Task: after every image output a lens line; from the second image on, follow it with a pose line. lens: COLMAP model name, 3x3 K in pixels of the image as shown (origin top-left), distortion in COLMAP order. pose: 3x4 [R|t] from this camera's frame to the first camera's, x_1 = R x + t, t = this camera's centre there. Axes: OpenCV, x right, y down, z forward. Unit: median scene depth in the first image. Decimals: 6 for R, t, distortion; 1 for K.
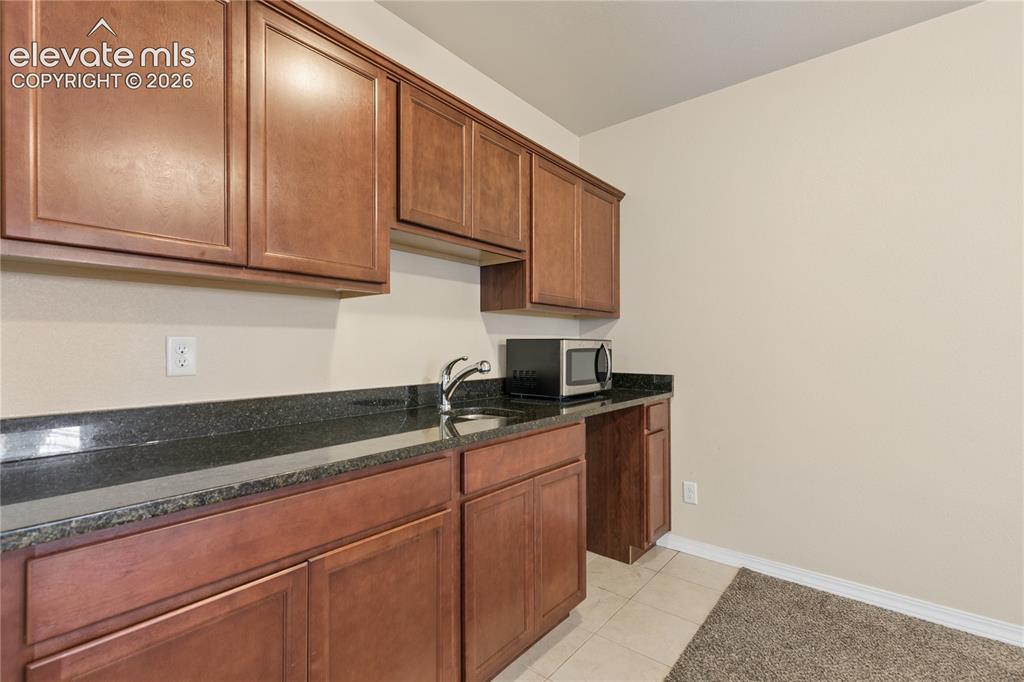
lens RADIAL K [[460.4, 0, 512.9], [0, 460.4, 343.0], [0, 0, 1]] dist [0.008695, -0.001128]
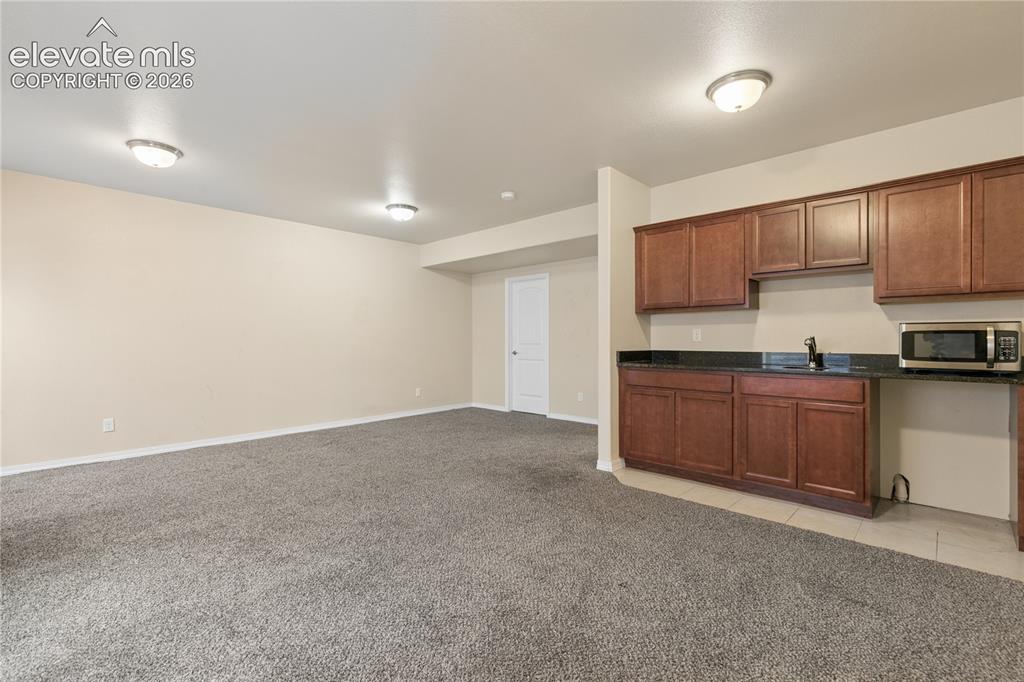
lens RADIAL K [[460.4, 0, 519.6], [0, 460.4, 338.2], [0, 0, 1]] dist [0.008695, -0.001128]
pose [[-0.057191, -0.004511, -0.998353, 1.458185], [0.006808, 0.999965, -0.004909, 0.031952], [0.998340, -0.007077, -0.057158, 0.006891]]
